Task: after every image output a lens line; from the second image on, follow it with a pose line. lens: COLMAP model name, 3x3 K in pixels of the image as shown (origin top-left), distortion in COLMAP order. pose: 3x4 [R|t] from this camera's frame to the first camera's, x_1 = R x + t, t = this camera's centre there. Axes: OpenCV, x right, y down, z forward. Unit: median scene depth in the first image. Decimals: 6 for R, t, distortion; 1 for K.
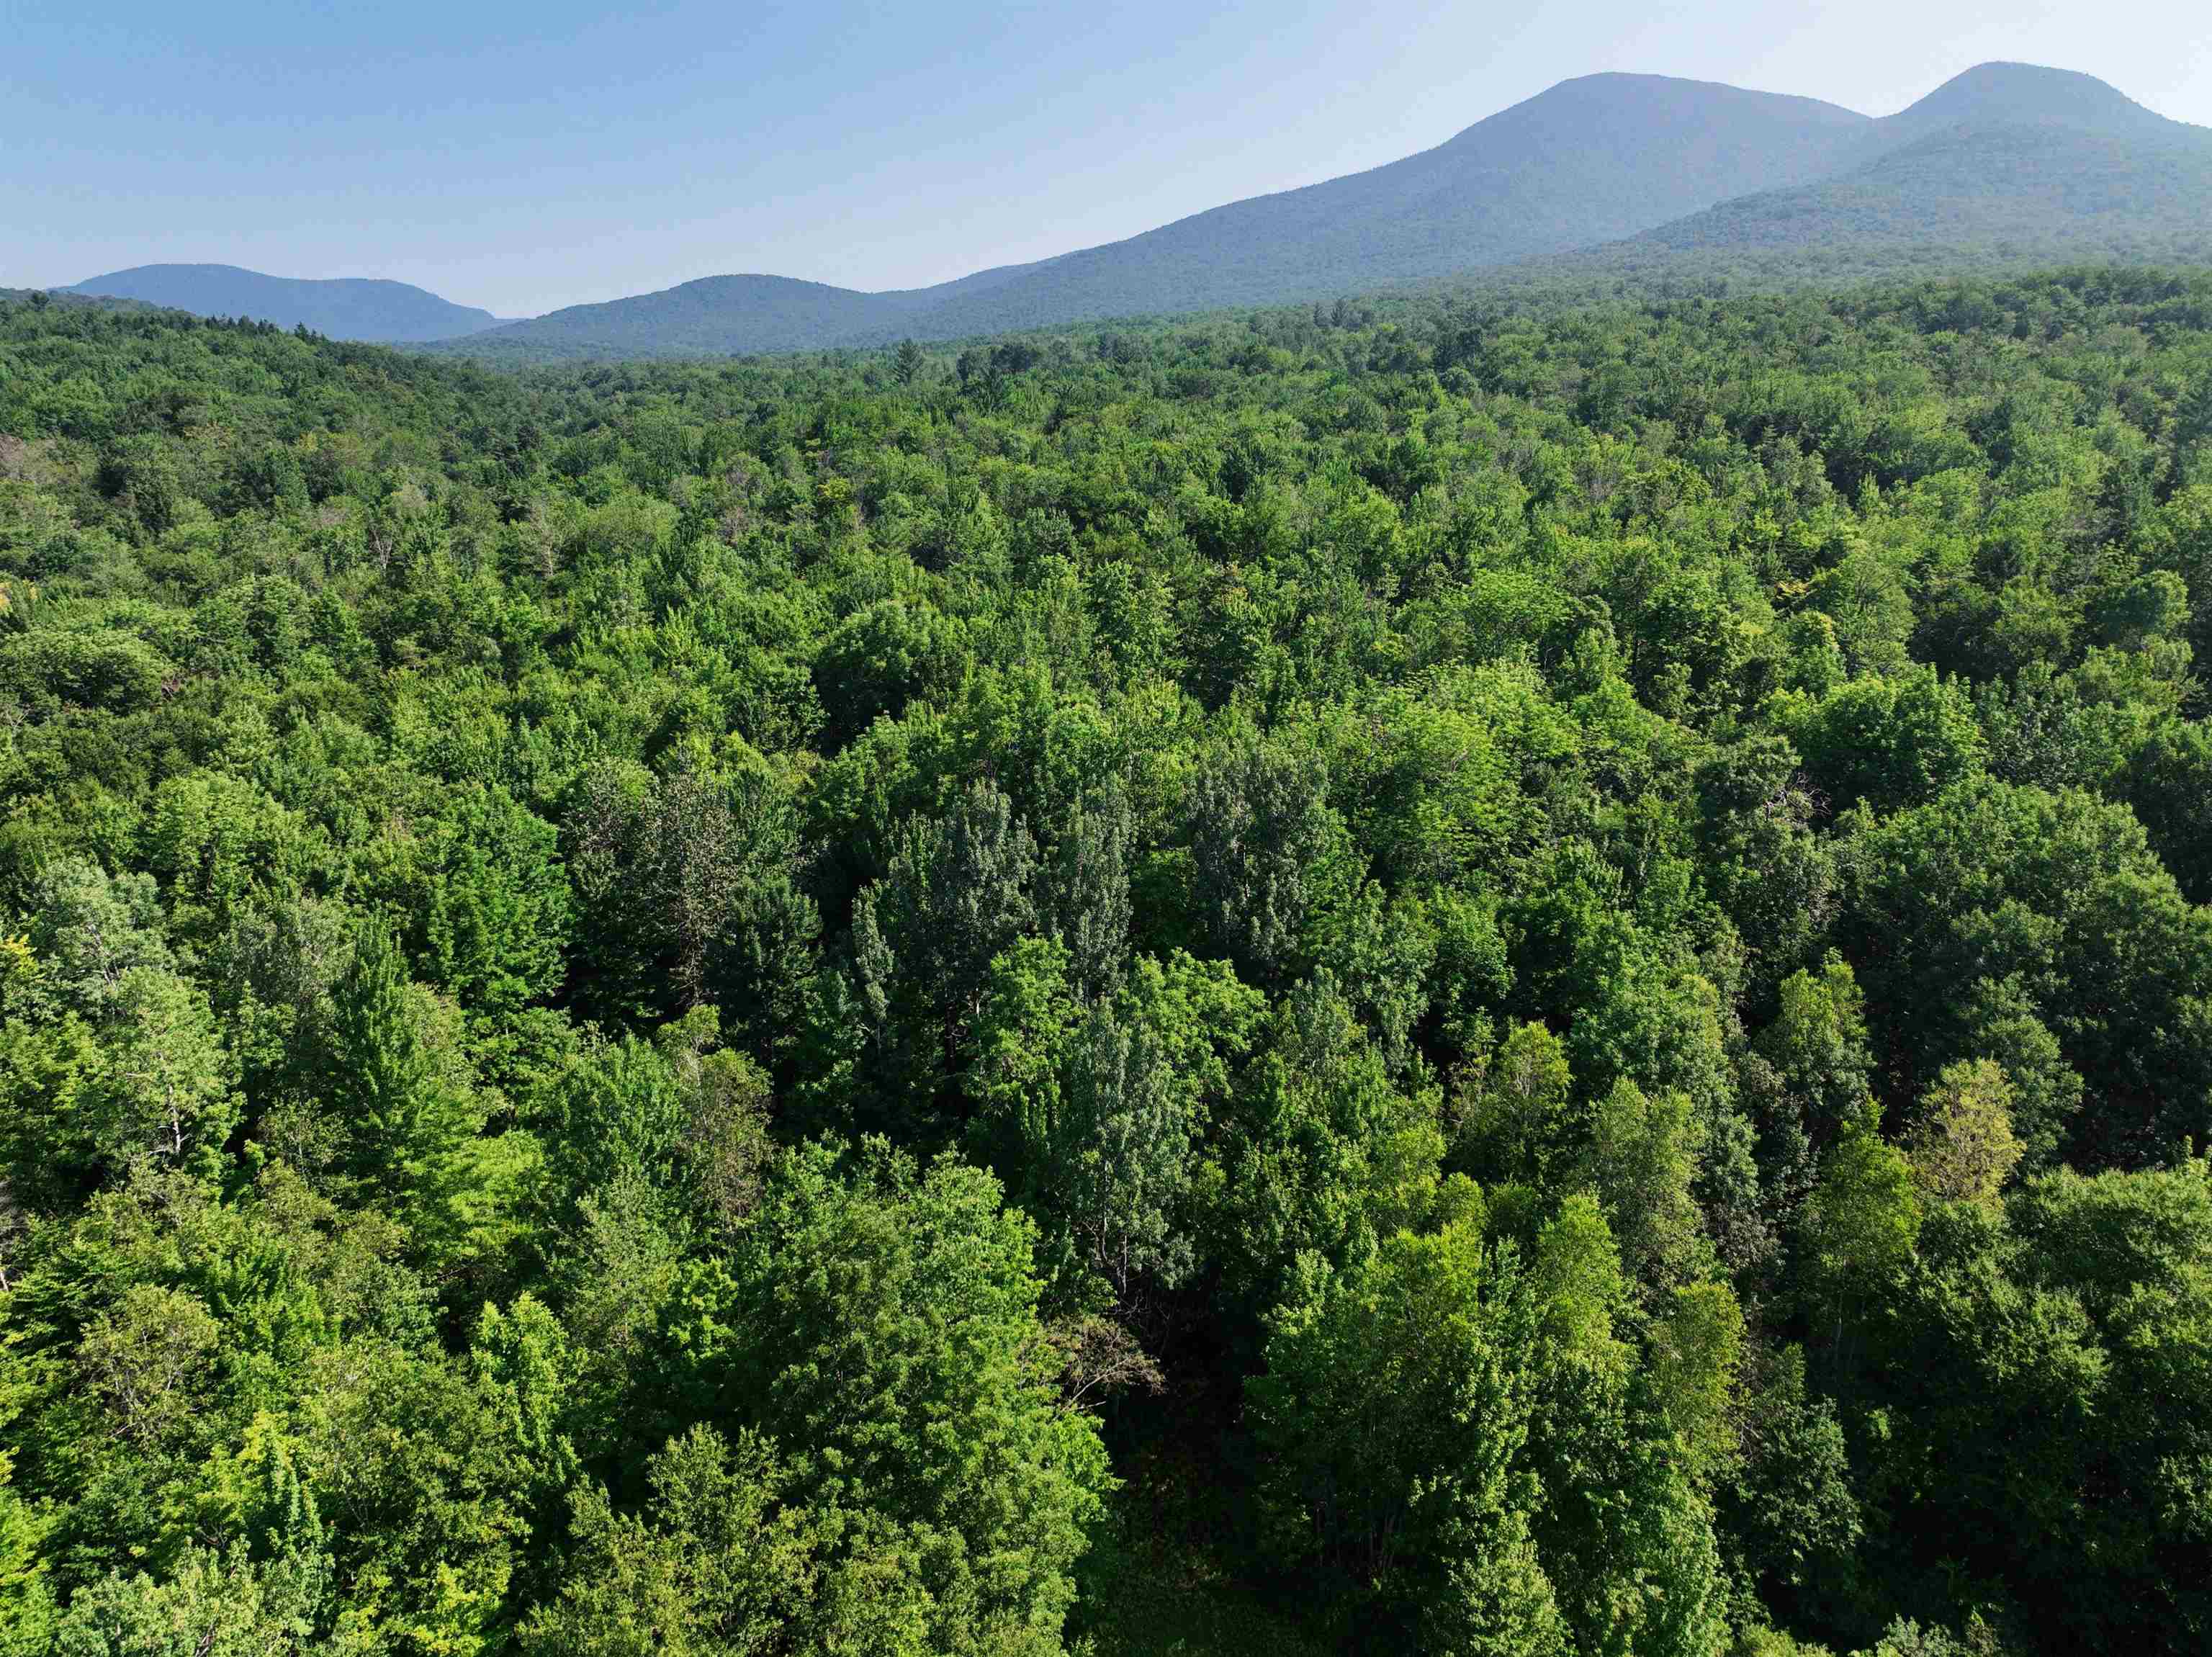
lens RADIAL K [[1550.8, 0, 1106.0], [0, 1550.8, 828.5], [0, 0, 1]] dist [0.009280, -0.000283]
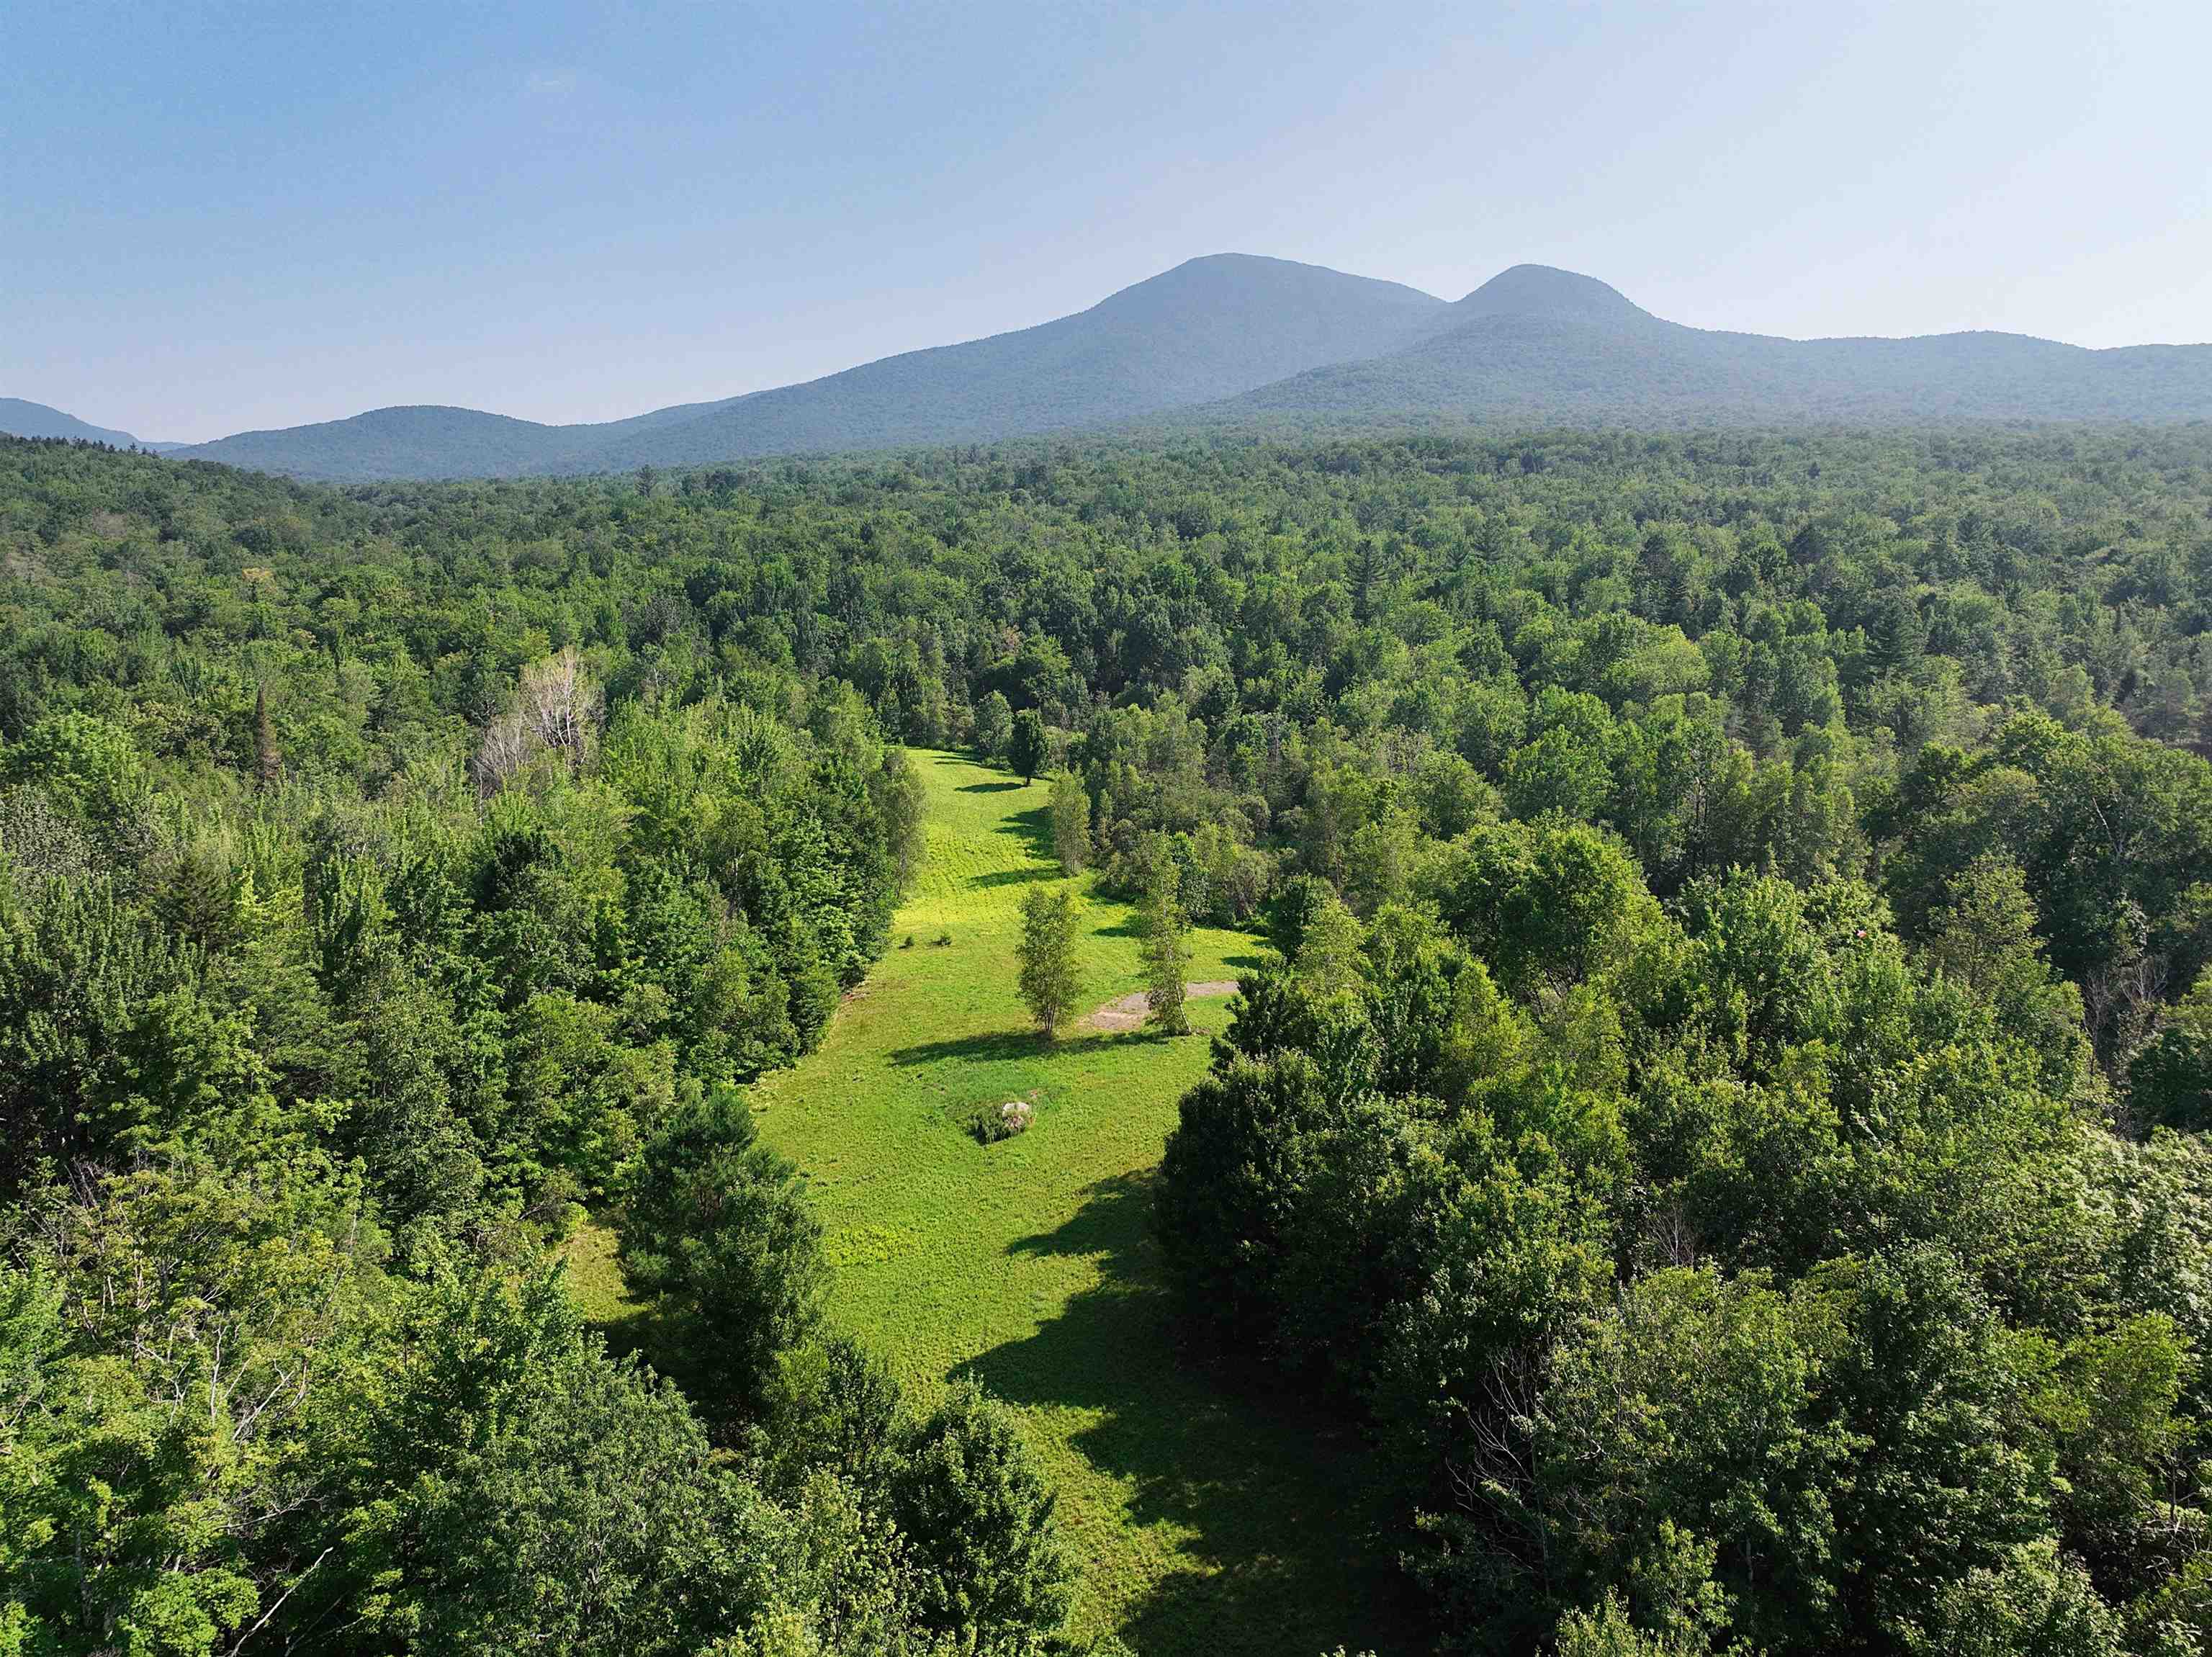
lens RADIAL K [[1554.3, 0, 1106.0], [0, 1554.3, 828.5], [0, 0, 1]] dist [-0.000301, 0.005753]
pose [[0.980387, -0.026839, 0.195245, -0.006536], [0.042968, 0.995960, -0.078850, 0.170003], [-0.192340, 0.085693, 0.977580, -0.513393]]
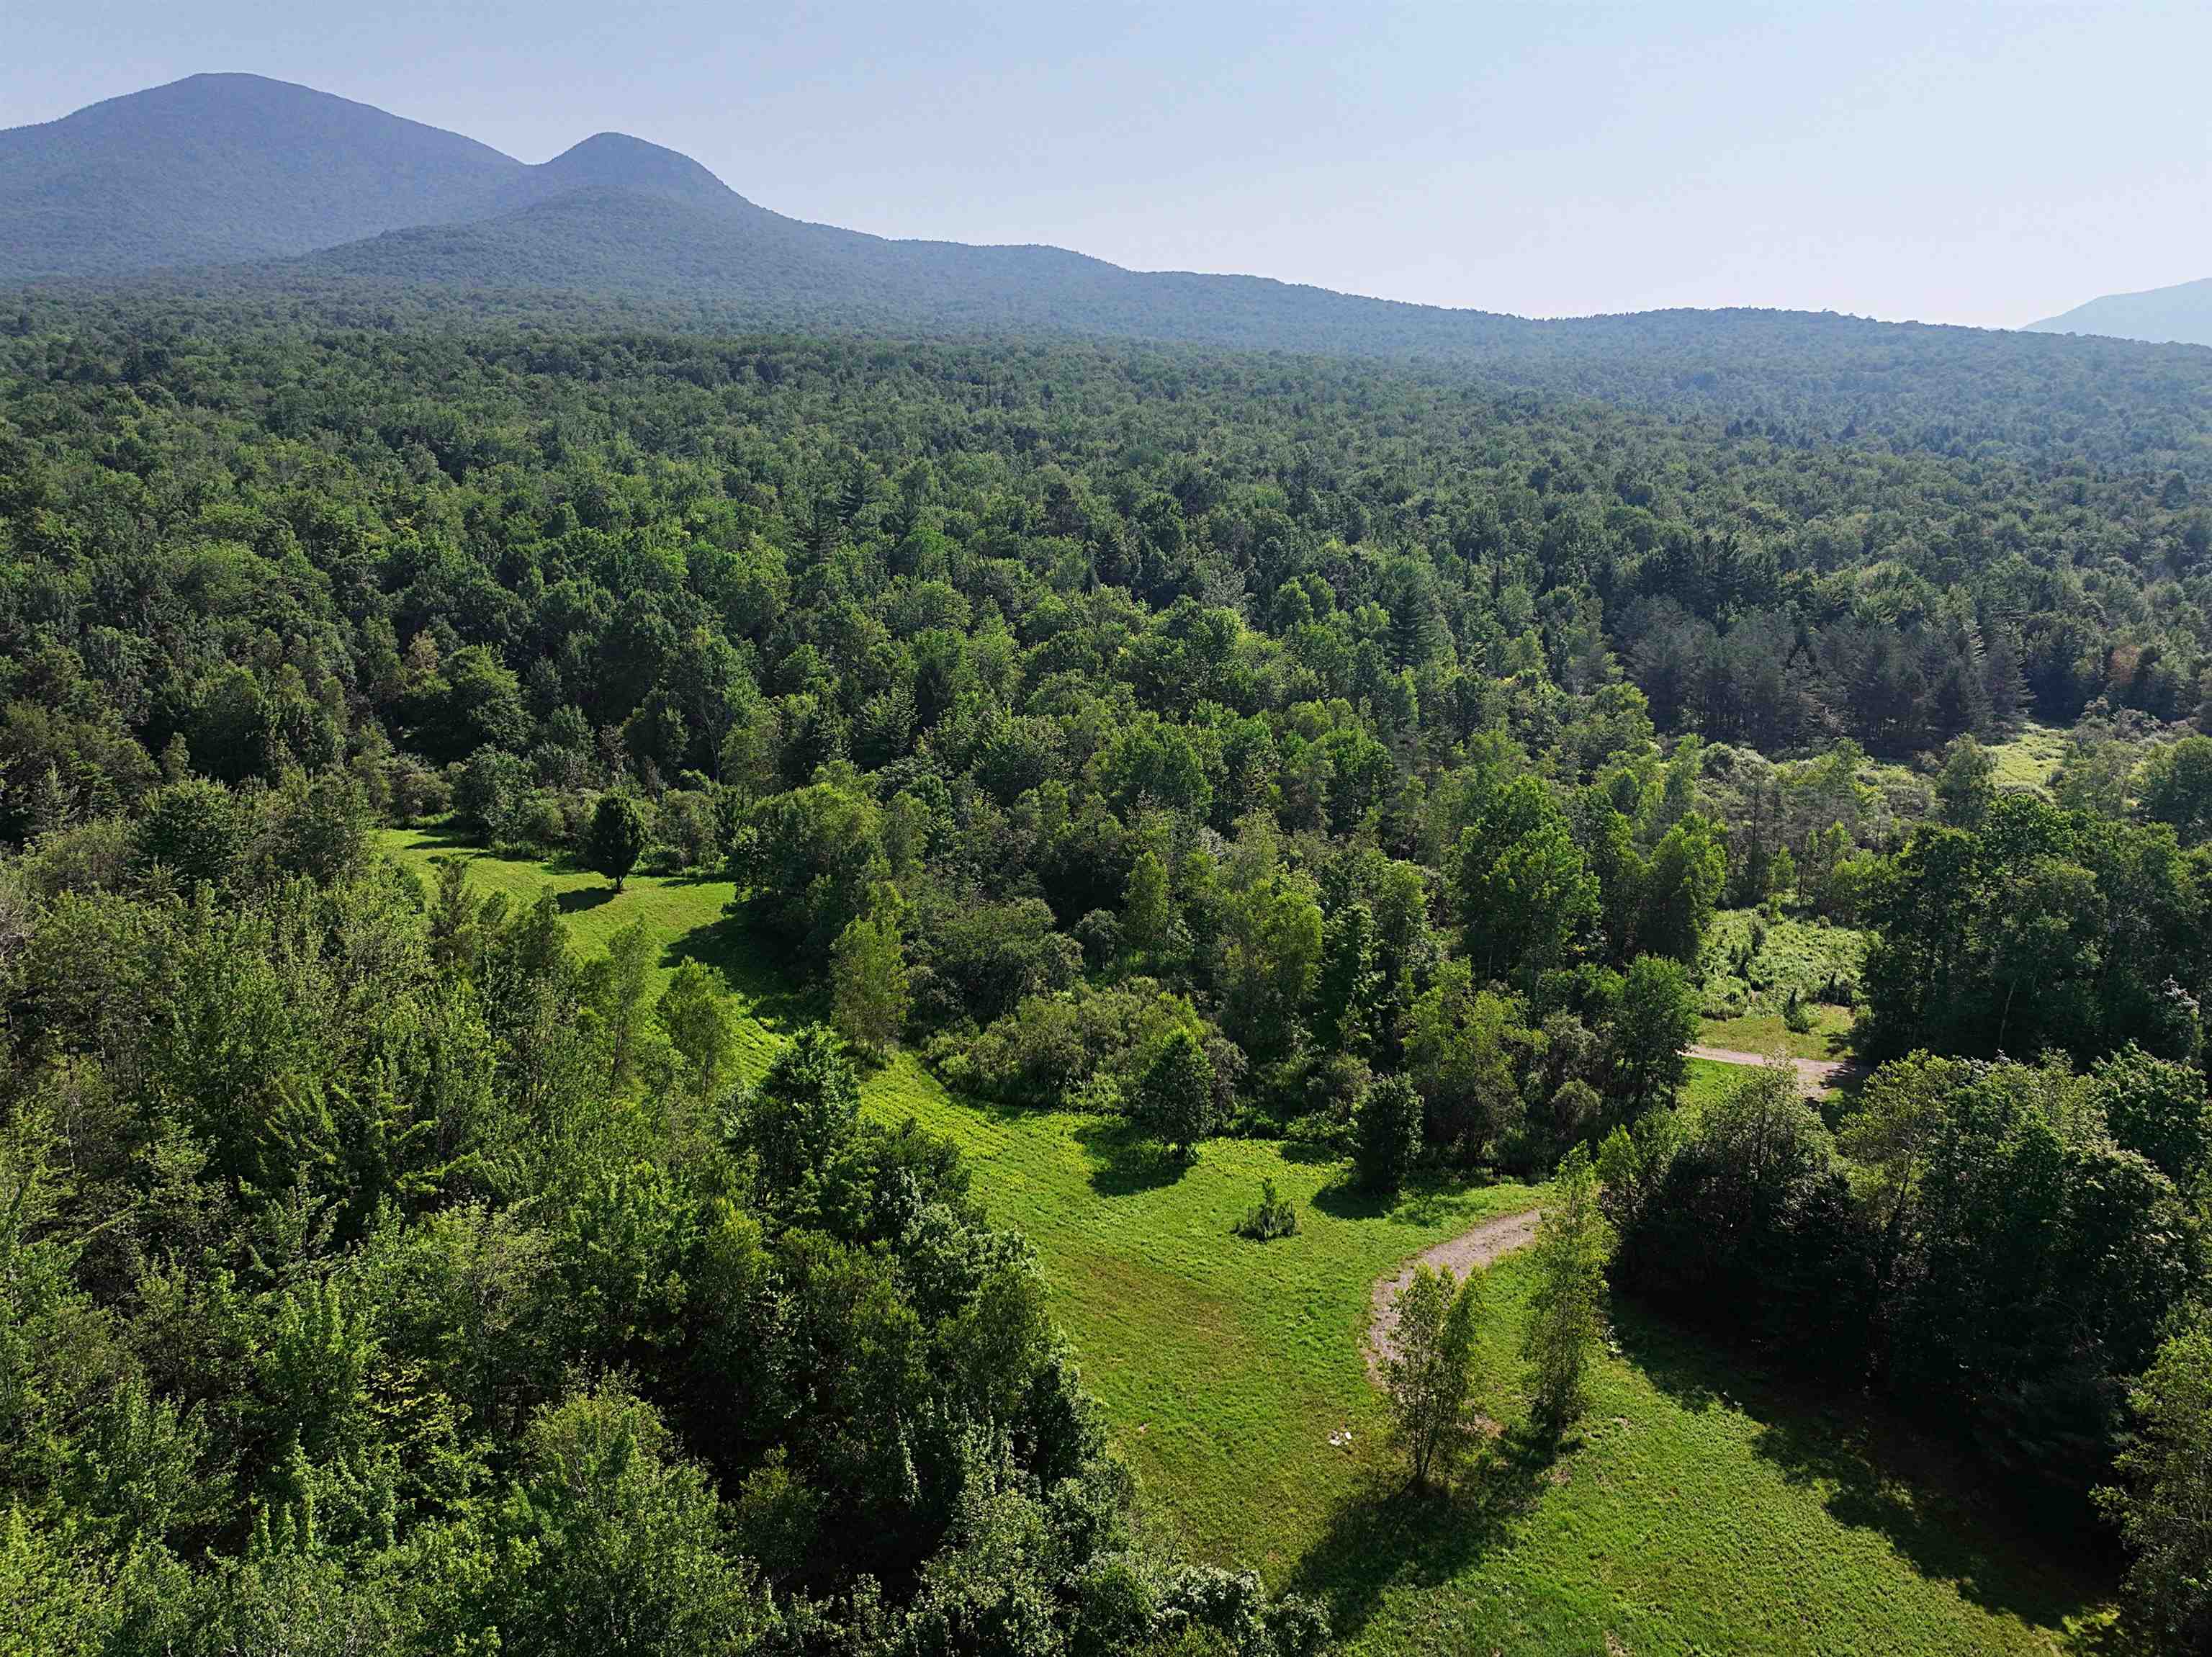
lens RADIAL K [[1554.3, 0, 1106.0], [0, 1554.3, 828.5], [0, 0, 1]] dist [-0.000301, 0.005753]
pose [[0.725218, -0.147713, 0.672488, -0.098061], [0.154935, 0.986677, 0.049642, 0.096995], [-0.670861, 0.068190, 0.738441, -0.357443]]
